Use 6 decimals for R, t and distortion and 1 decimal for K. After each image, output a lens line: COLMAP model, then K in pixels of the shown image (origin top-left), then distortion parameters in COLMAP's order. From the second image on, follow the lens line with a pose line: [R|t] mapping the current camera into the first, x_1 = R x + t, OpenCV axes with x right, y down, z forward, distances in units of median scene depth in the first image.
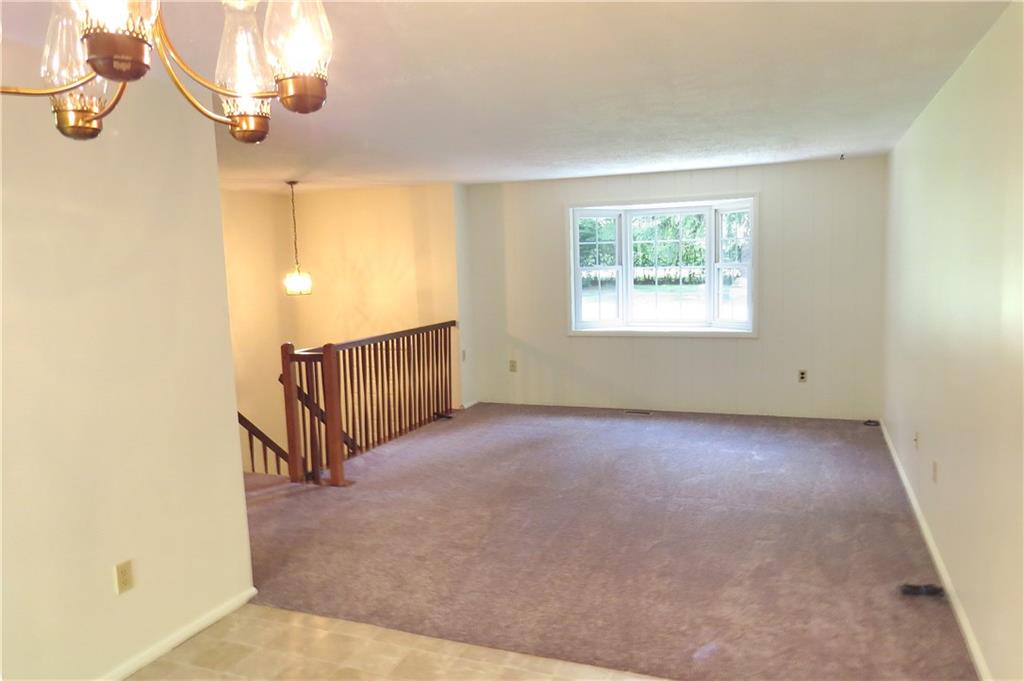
lens RADIAL K [[733.3, 0, 511.0], [0, 733.3, 337.3], [0, 0, 1]] dist [-0.012874, -0.002591]
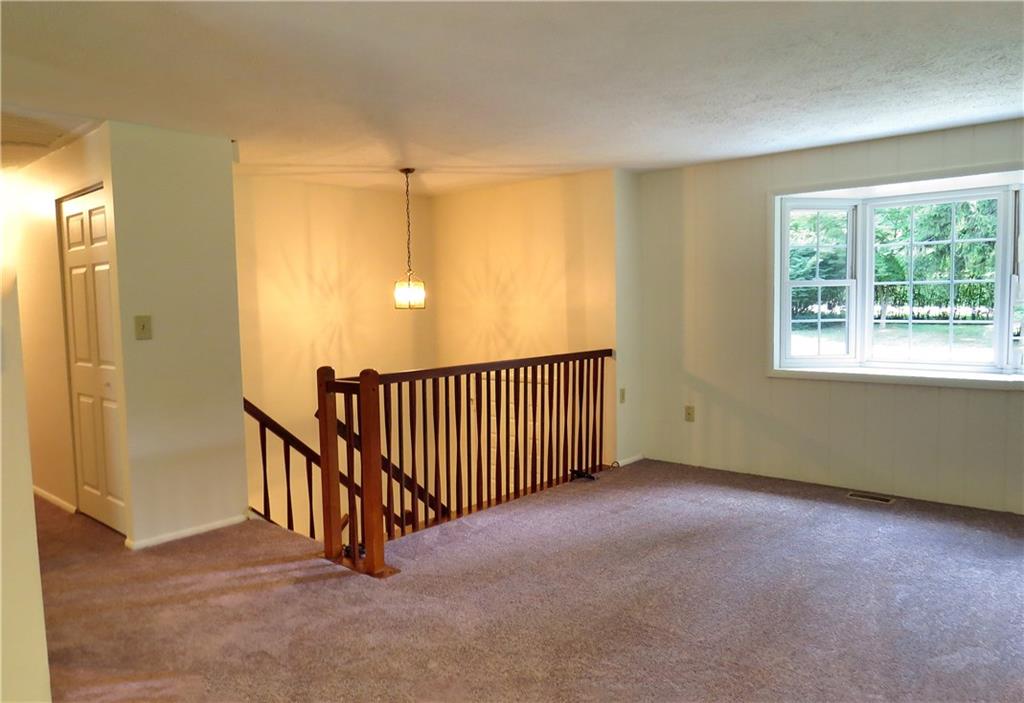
lens RADIAL K [[670.9, 0, 549.7], [0, 670.9, 352.0], [0, 0, 1]] dist [-0.012454, 0.000930]
pose [[0.946262, 0.036699, -0.321312, 0.095143], [-0.046754, 0.998627, -0.023630, -0.000373], [0.320004, 0.037383, 0.946679, 0.356243]]
